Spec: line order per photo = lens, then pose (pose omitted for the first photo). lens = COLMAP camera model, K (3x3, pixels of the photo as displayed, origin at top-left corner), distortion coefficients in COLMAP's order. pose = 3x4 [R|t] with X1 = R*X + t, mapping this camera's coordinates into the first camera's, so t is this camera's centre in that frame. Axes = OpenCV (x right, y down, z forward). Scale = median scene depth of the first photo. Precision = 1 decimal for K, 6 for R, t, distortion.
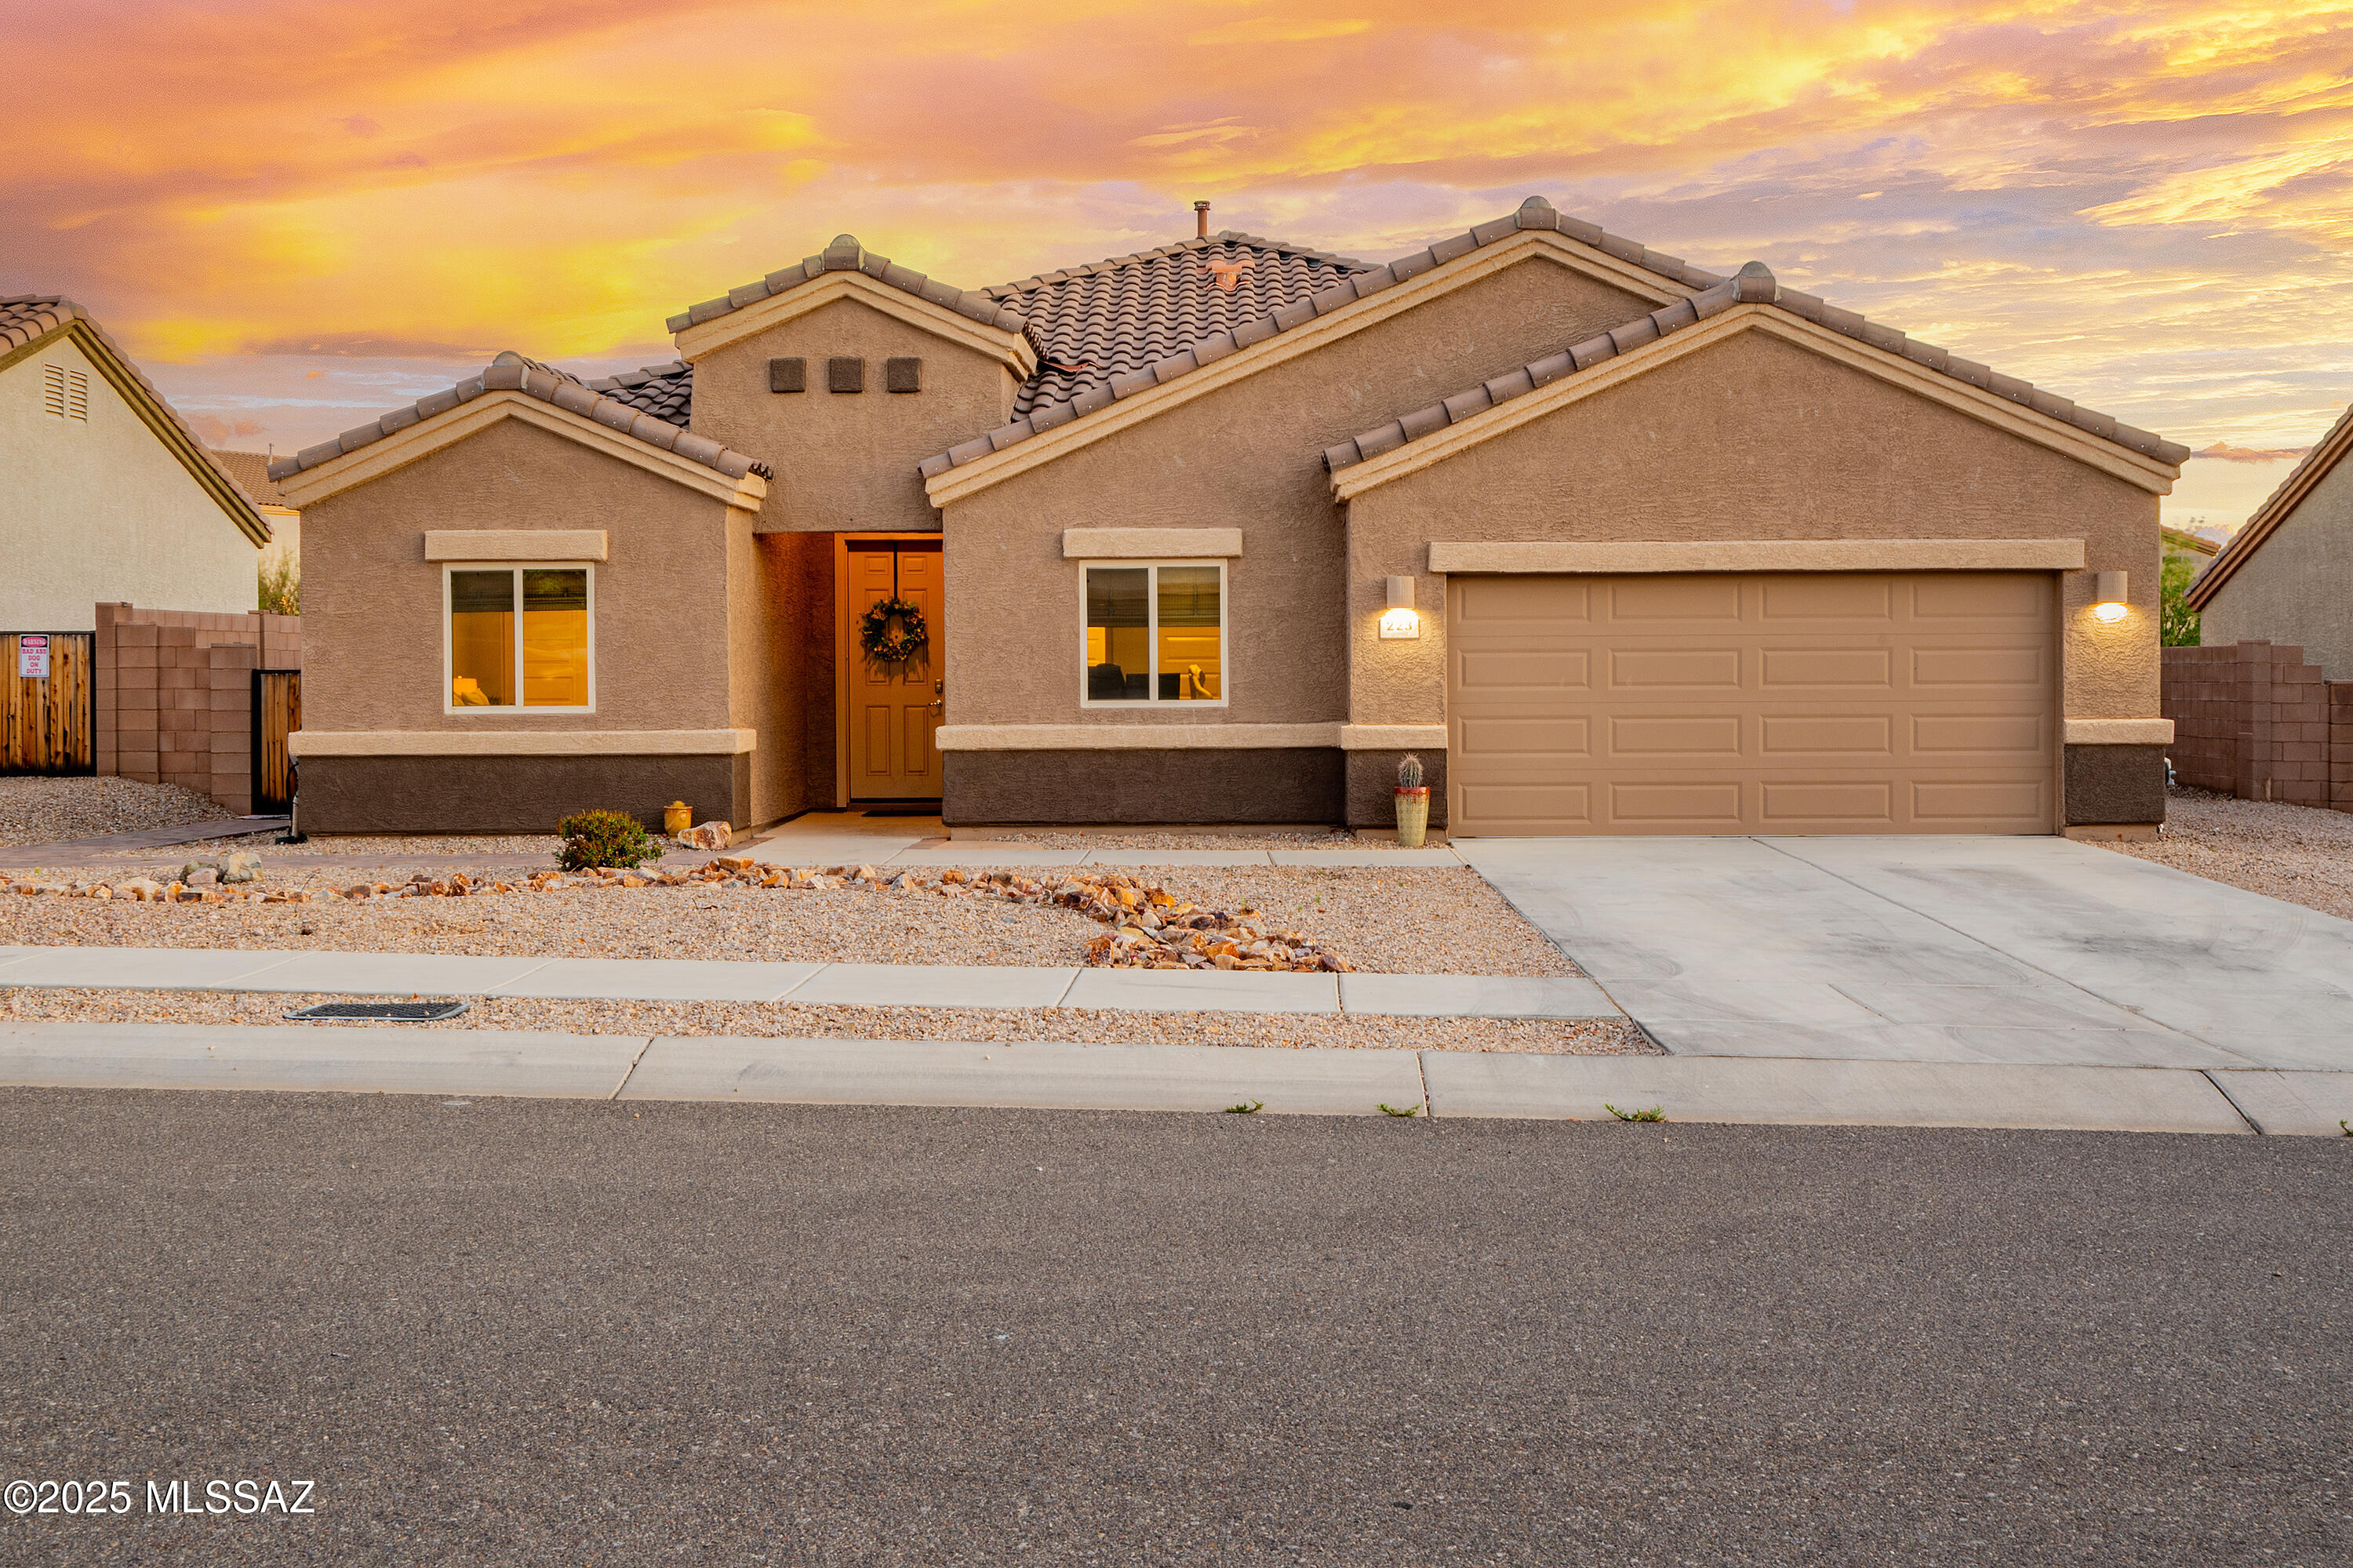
lens RADIAL K [[2302.2, 0, 1177.4], [0, 2302.2, 712.0], [0, 0, 1]] dist [-0.007131, 0.000000]
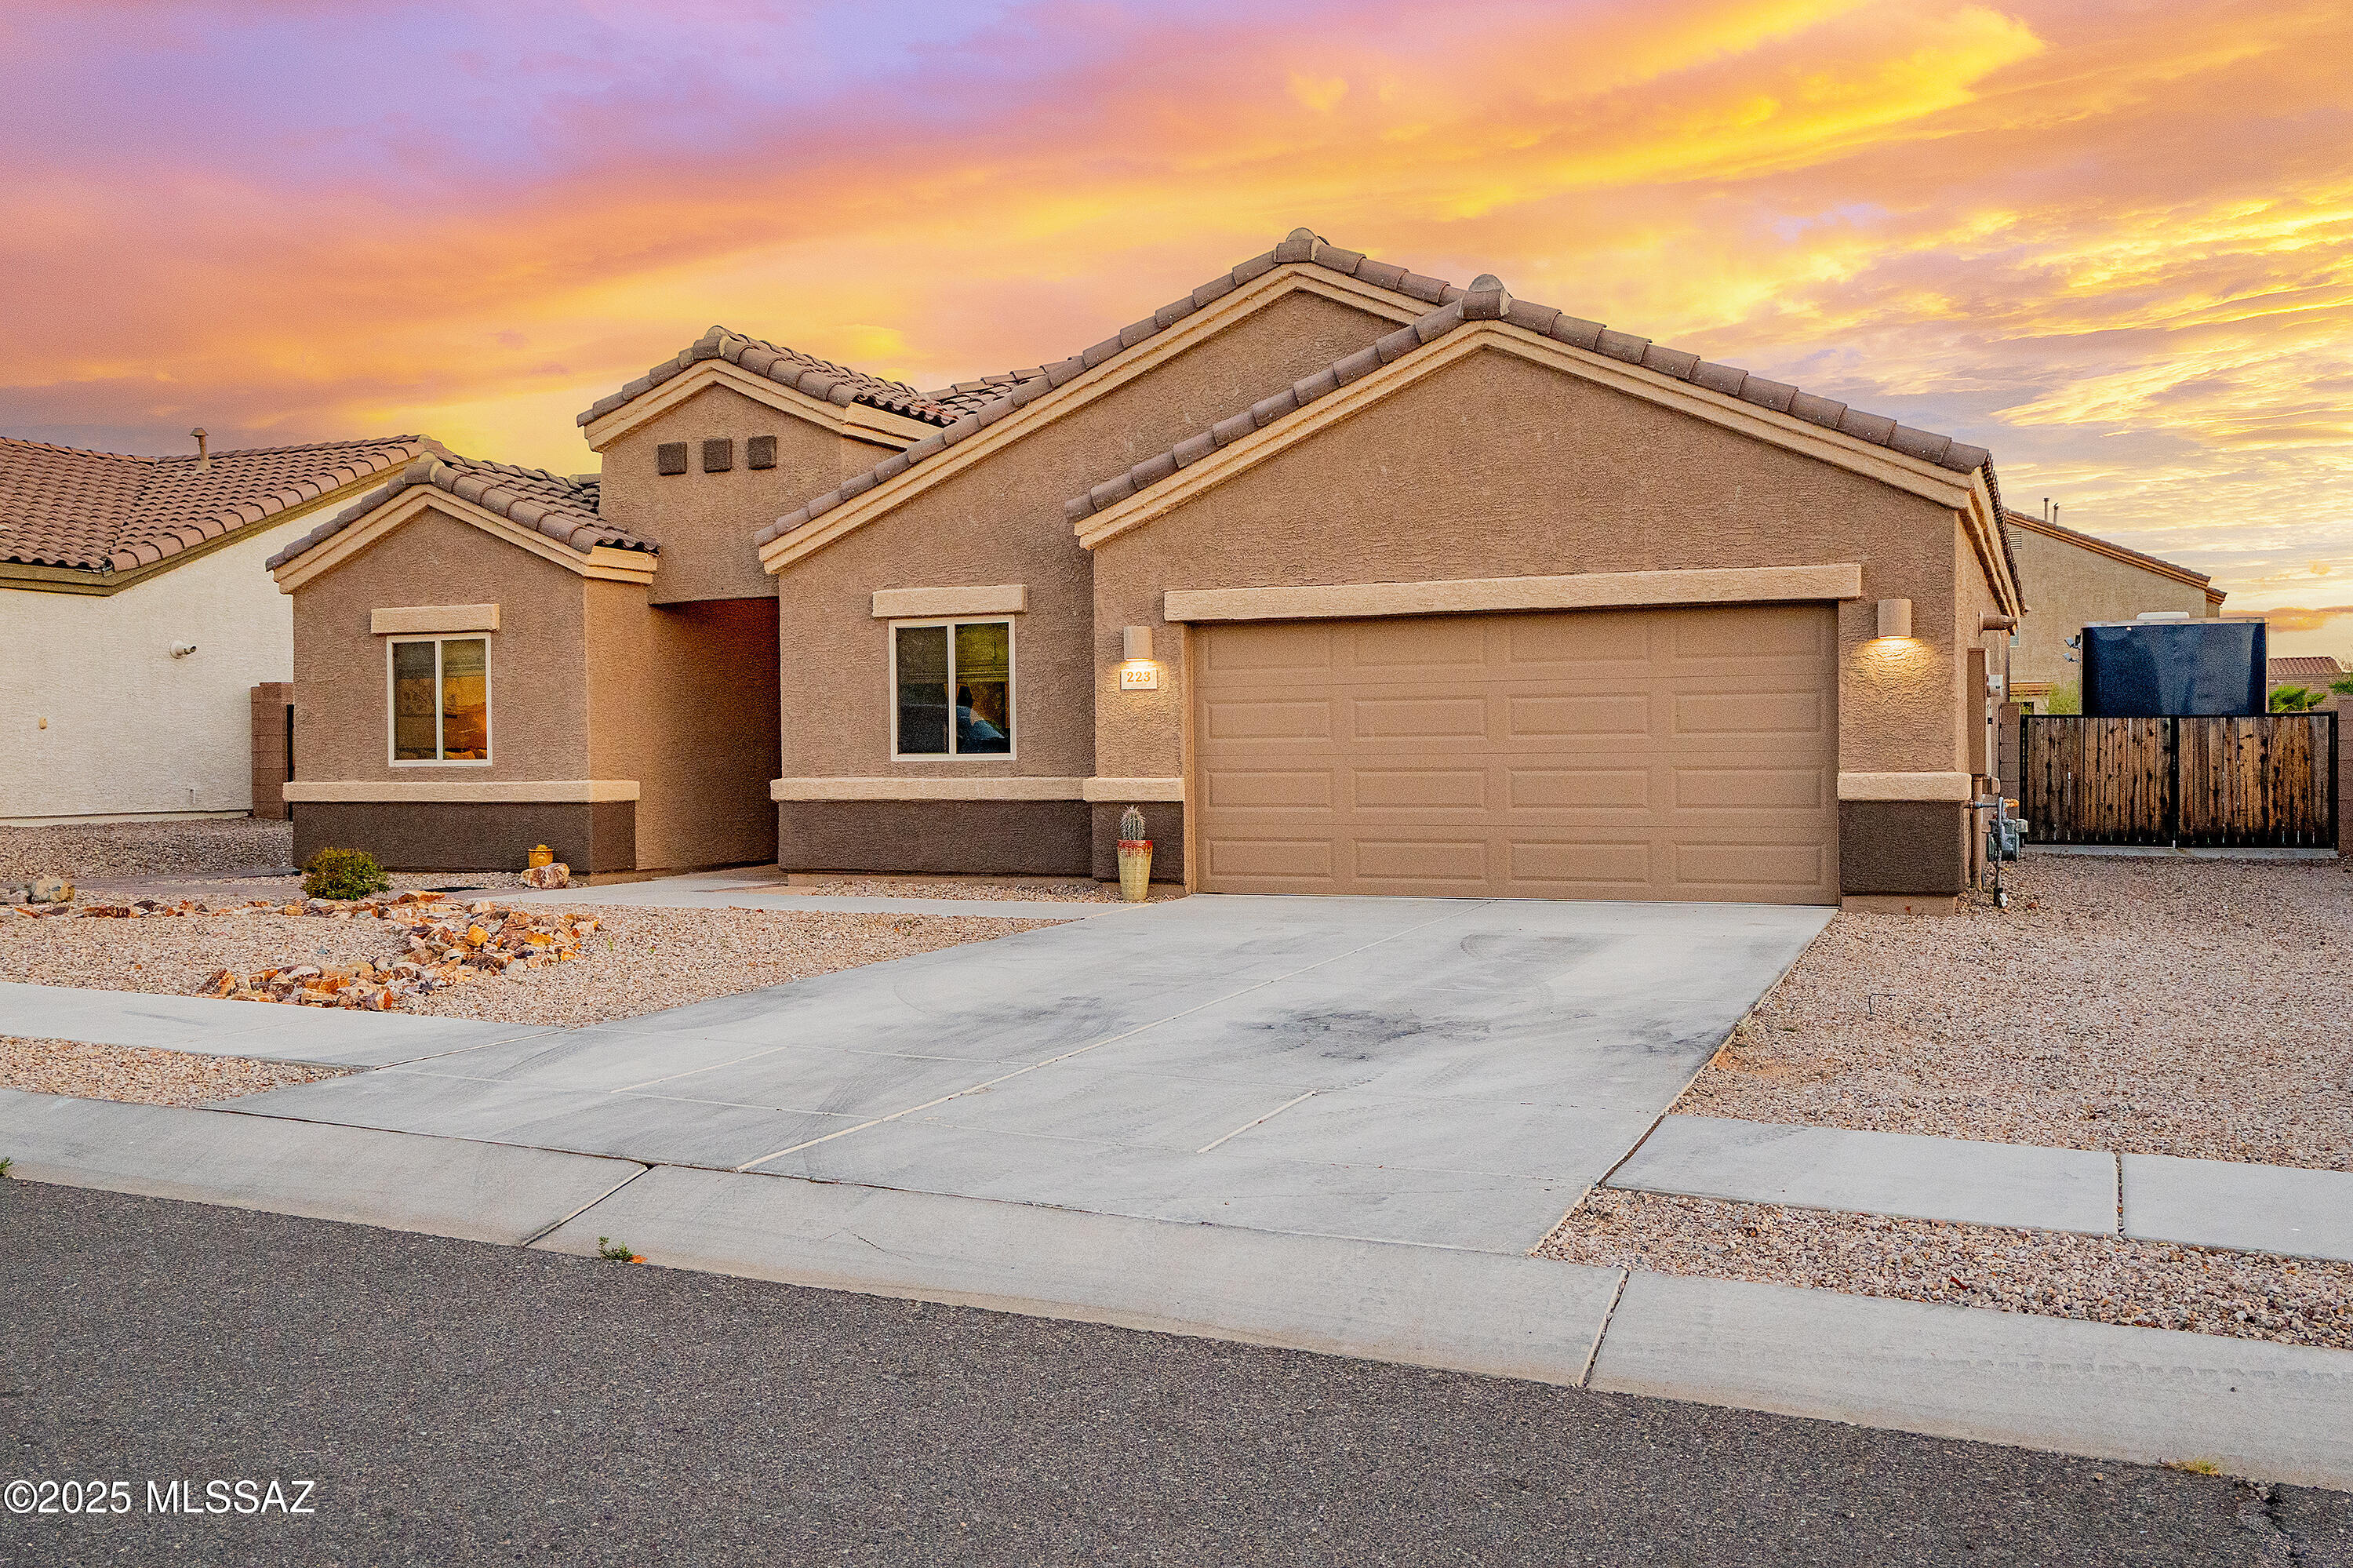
lens RADIAL K [[2075.7, 0, 1176.2], [0, 2075.7, 787.3], [0, 0, 1]] dist [0.001052, -0.000492]
pose [[0.925923, 0.003711, -0.377694, 0.445529], [-0.003461, 0.999993, 0.001340, 0.008545], [0.377696, 0.000066, 0.925930, 0.181854]]
